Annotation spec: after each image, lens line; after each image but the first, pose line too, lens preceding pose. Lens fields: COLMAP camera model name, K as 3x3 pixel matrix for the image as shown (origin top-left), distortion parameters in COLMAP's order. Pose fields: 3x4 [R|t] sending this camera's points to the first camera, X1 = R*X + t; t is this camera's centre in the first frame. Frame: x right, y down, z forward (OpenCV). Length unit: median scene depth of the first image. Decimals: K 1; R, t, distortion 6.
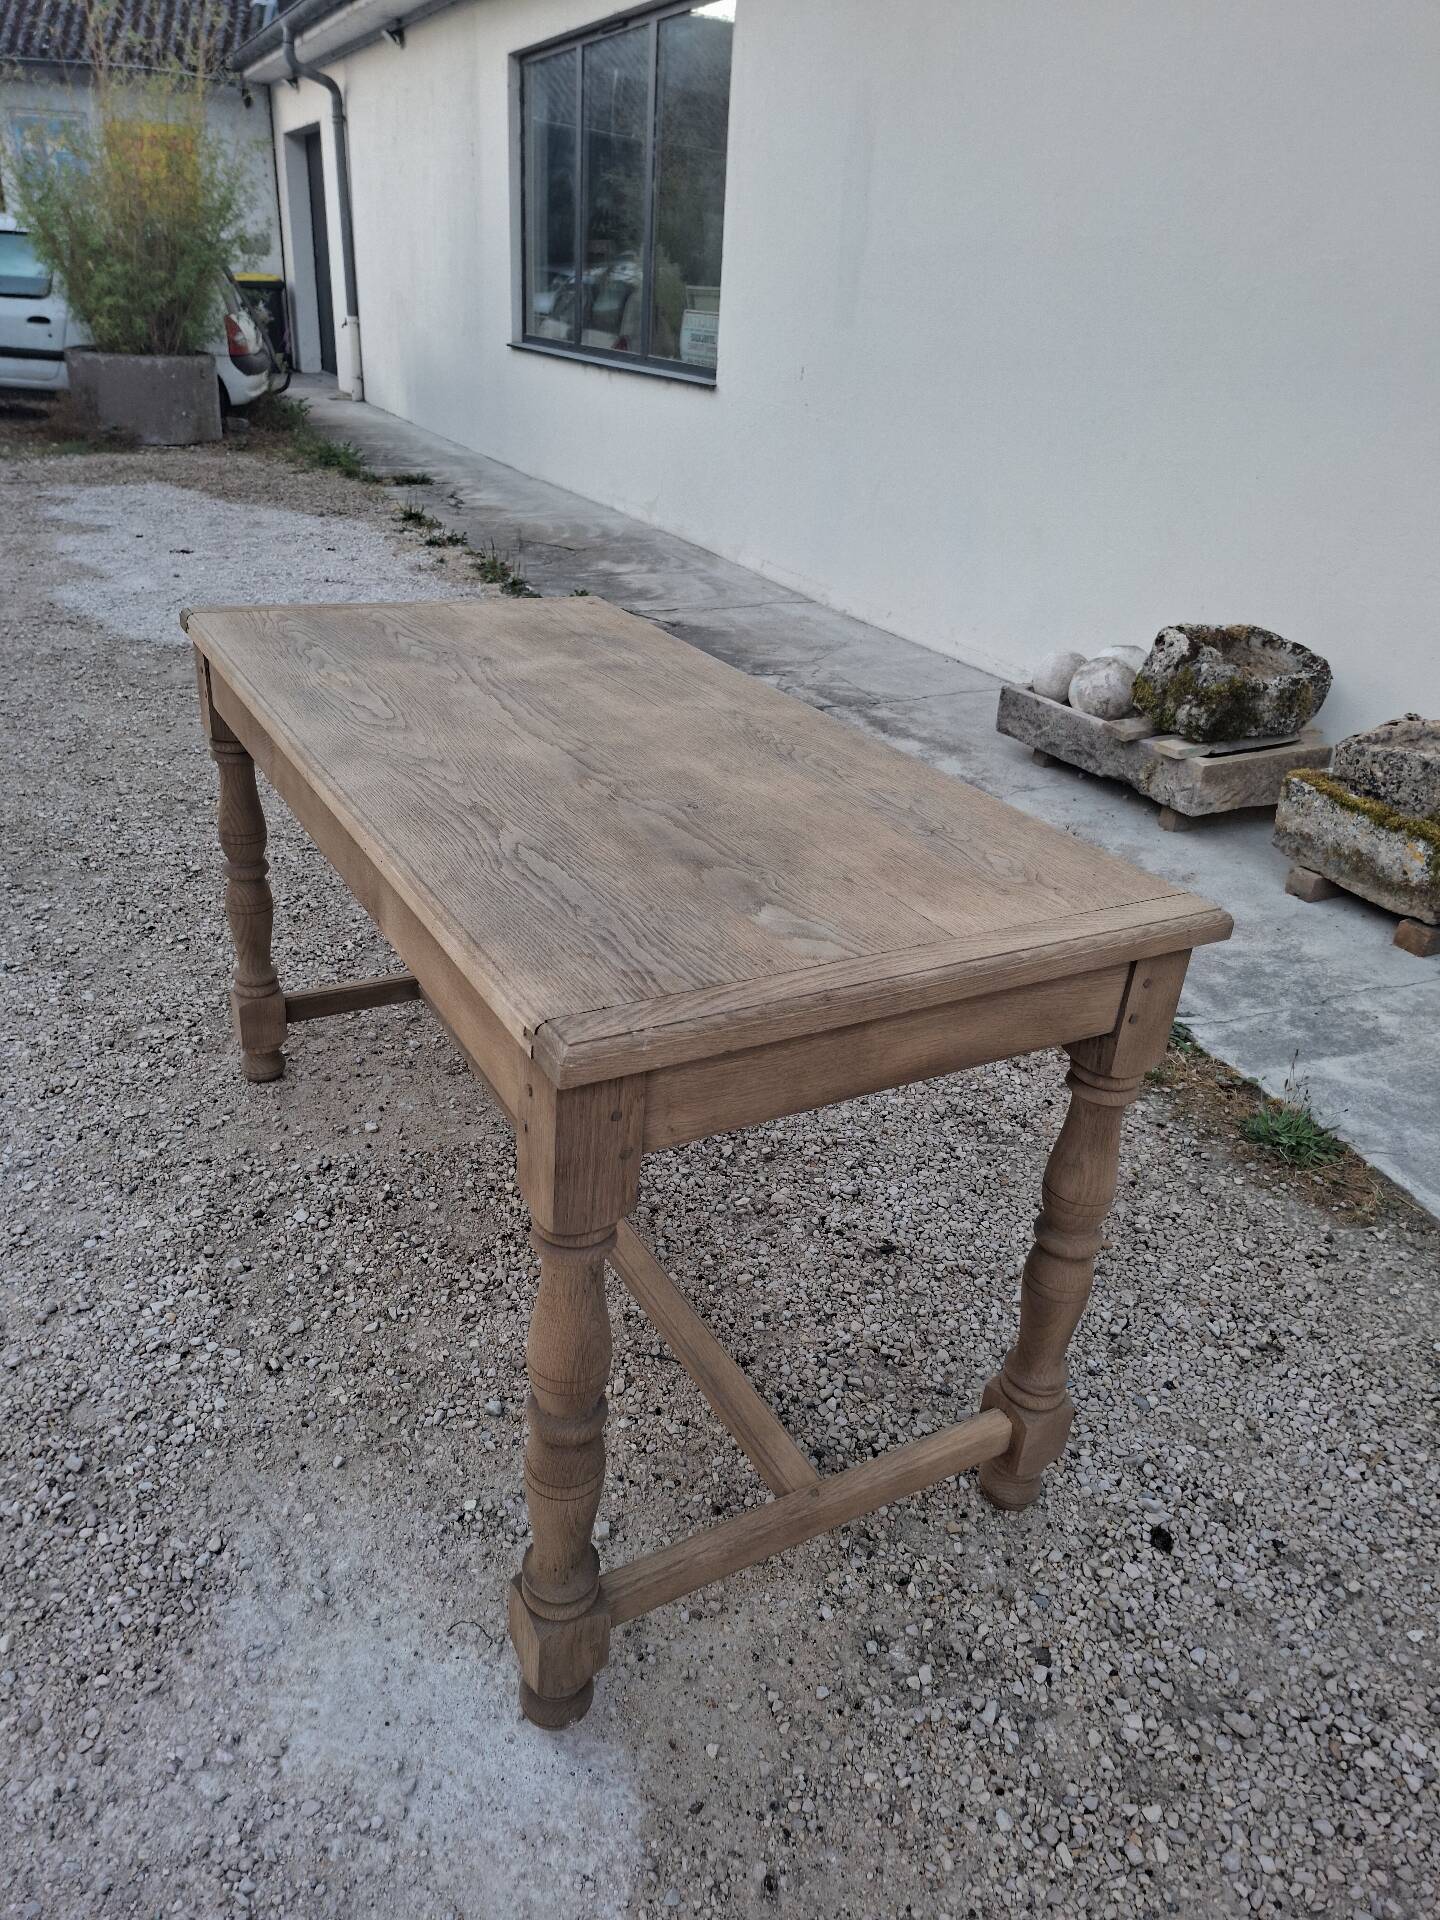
lens RADIAL K [[1328.5, 0, 710.1], [0, 1328.5, 947.5], [0, 0, 1]] dist [0.065965, -0.061293]
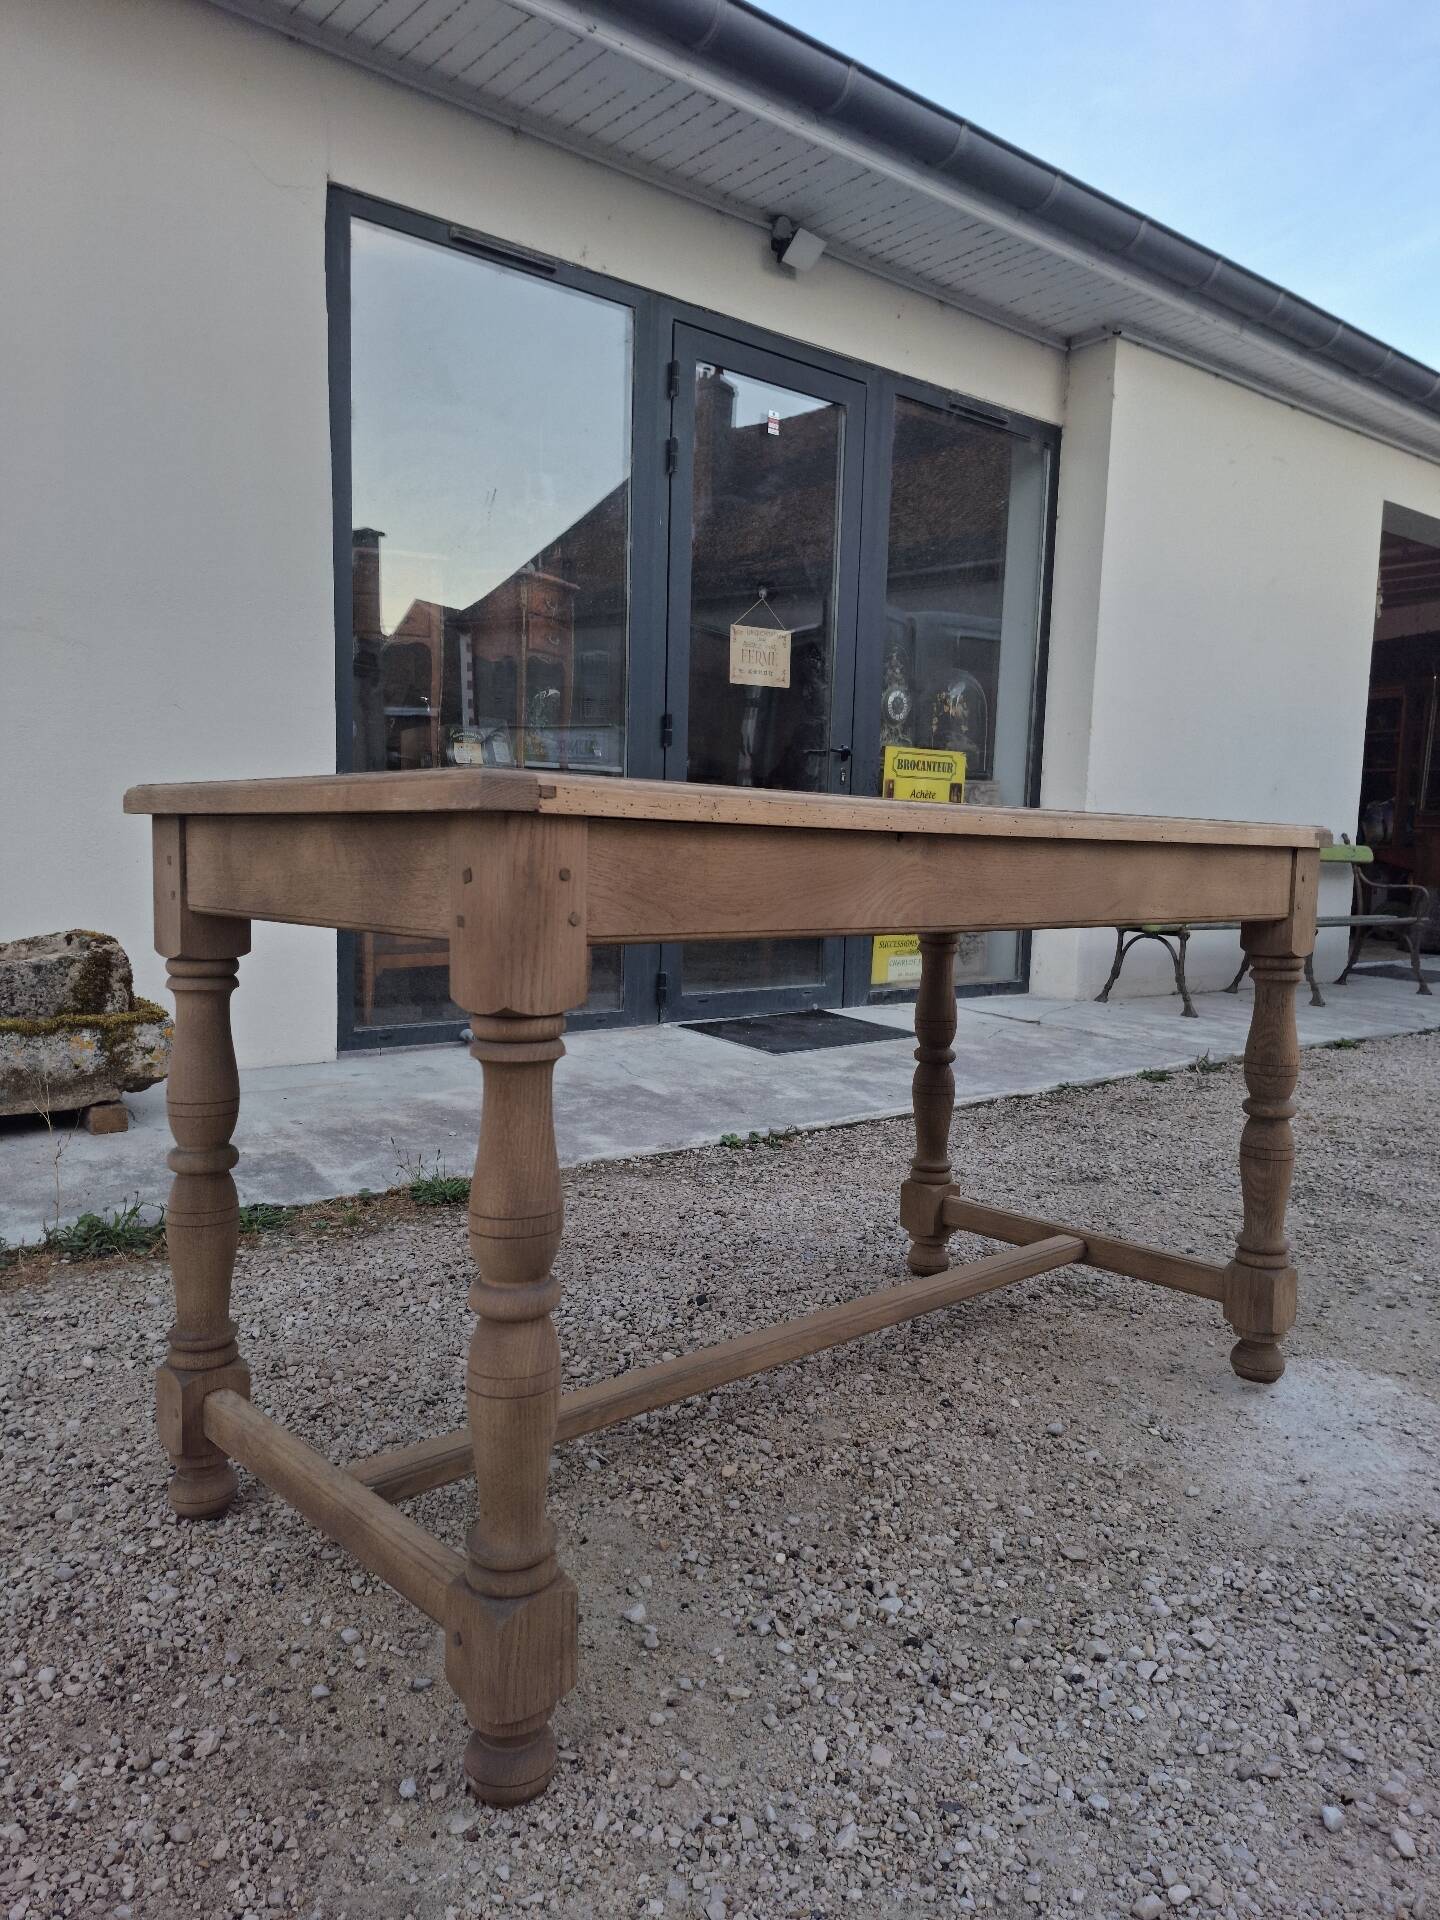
lens RADIAL K [[1328.5, 0, 729.4], [0, 1328.5, 960.4], [0, 0, 1]] dist [0.065965, -0.061293]
pose [[-0.240832, -0.153208, 0.958398, -1.046225], [0.390944, 0.888500, 0.240273, -0.327157], [-0.888348, 0.432545, -0.154083, 1.237085]]
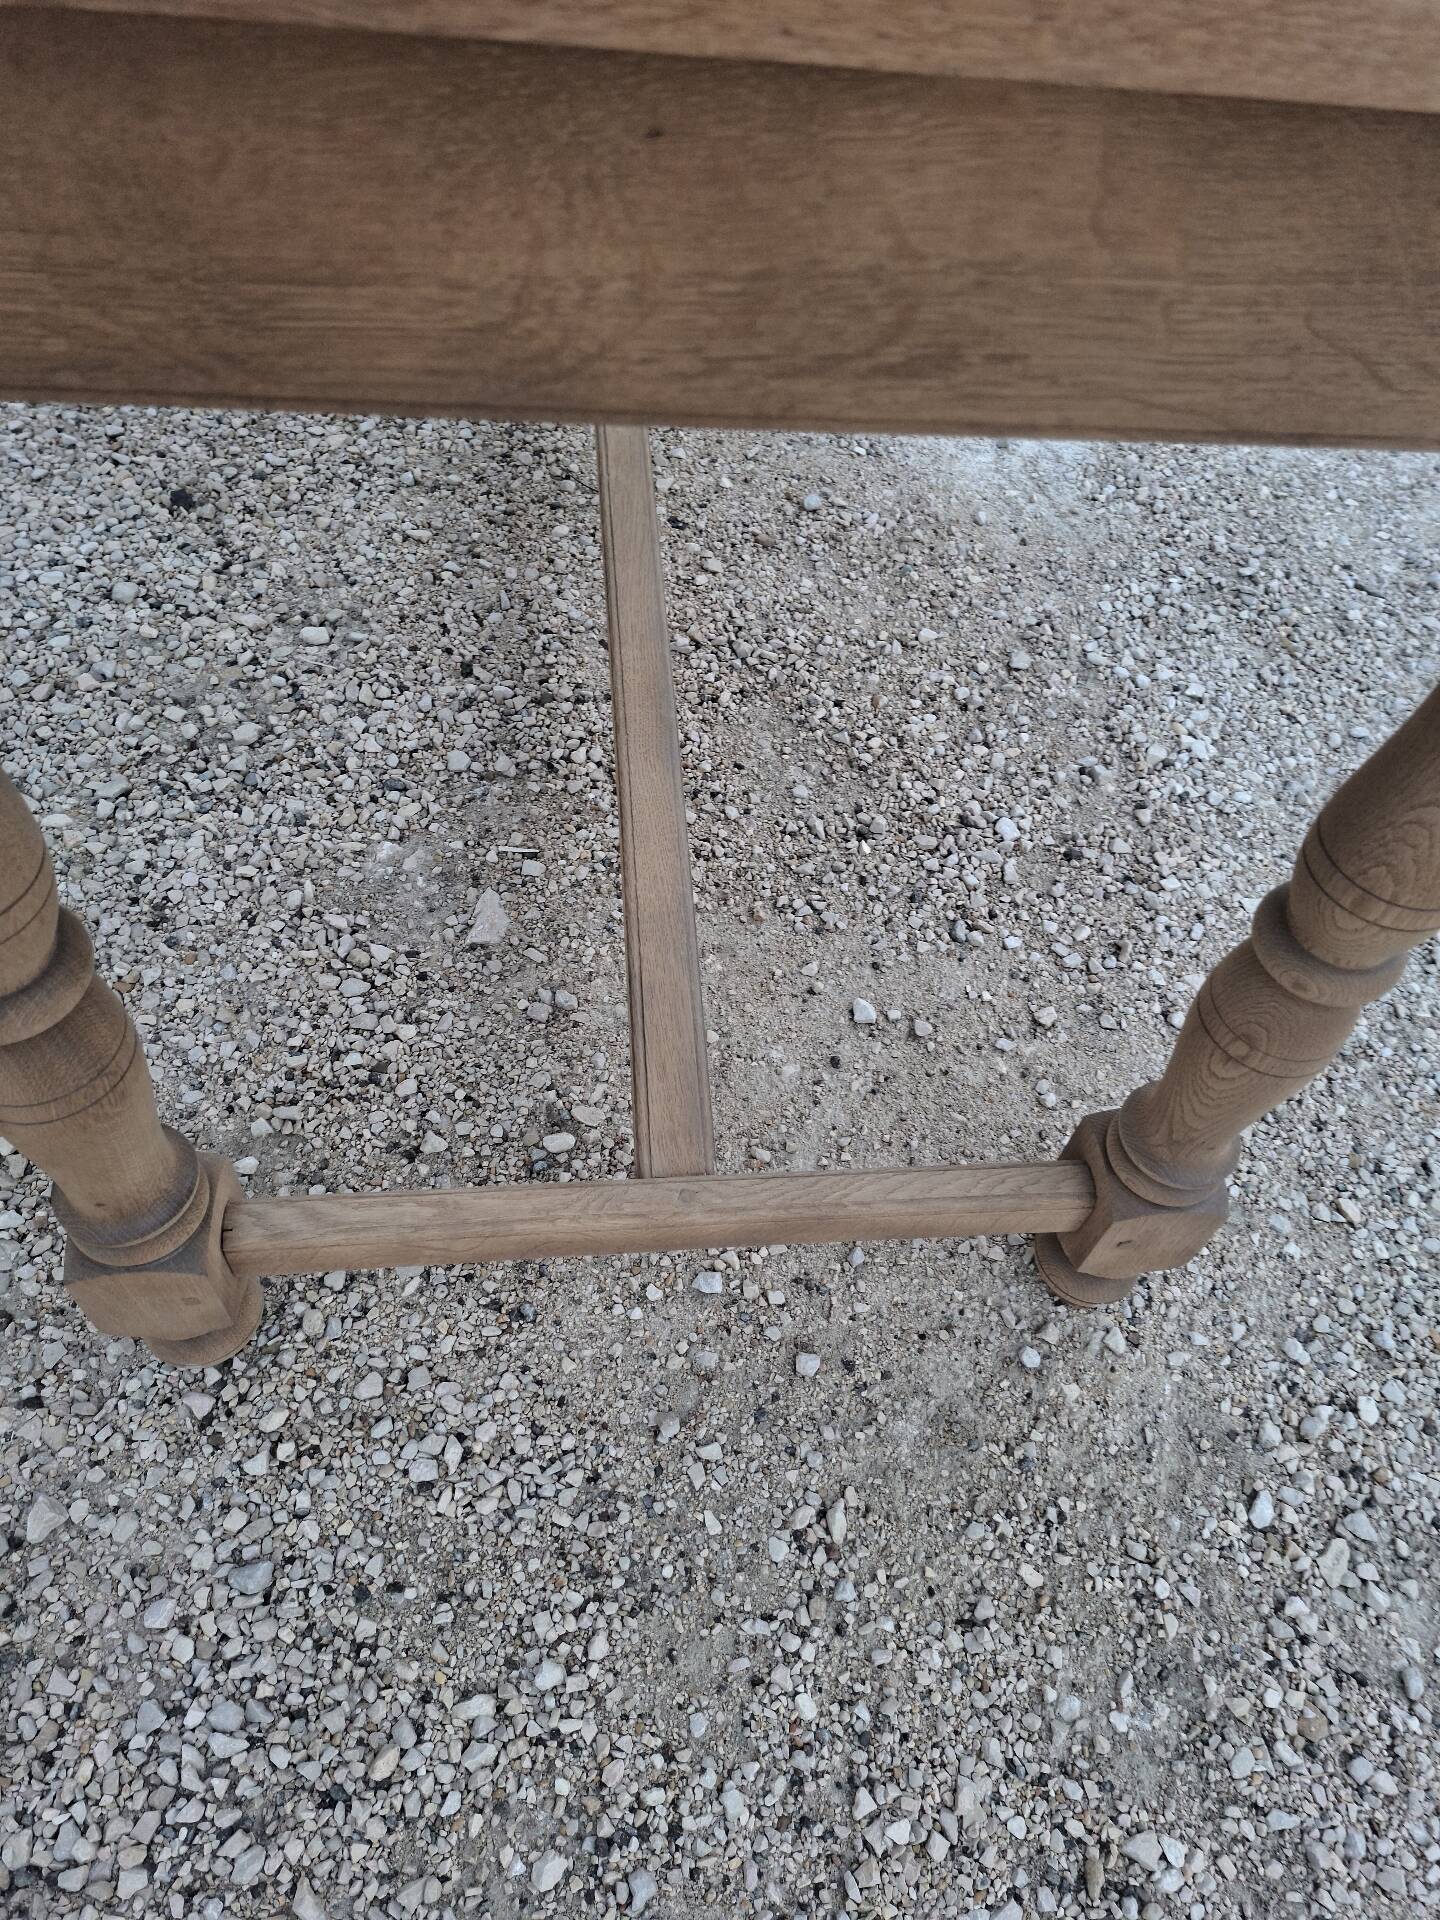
lens RADIAL K [[1328.5, 0, 745.6], [0, 1328.5, 975.6], [0, 0, 1]] dist [0.065965, -0.061293]
pose [[-0.901990, -0.419062, 0.103927, -0.345192], [0.026460, 0.186603, 0.982079, -0.457722], [-0.430945, 0.888575, -0.157226, 1.439464]]
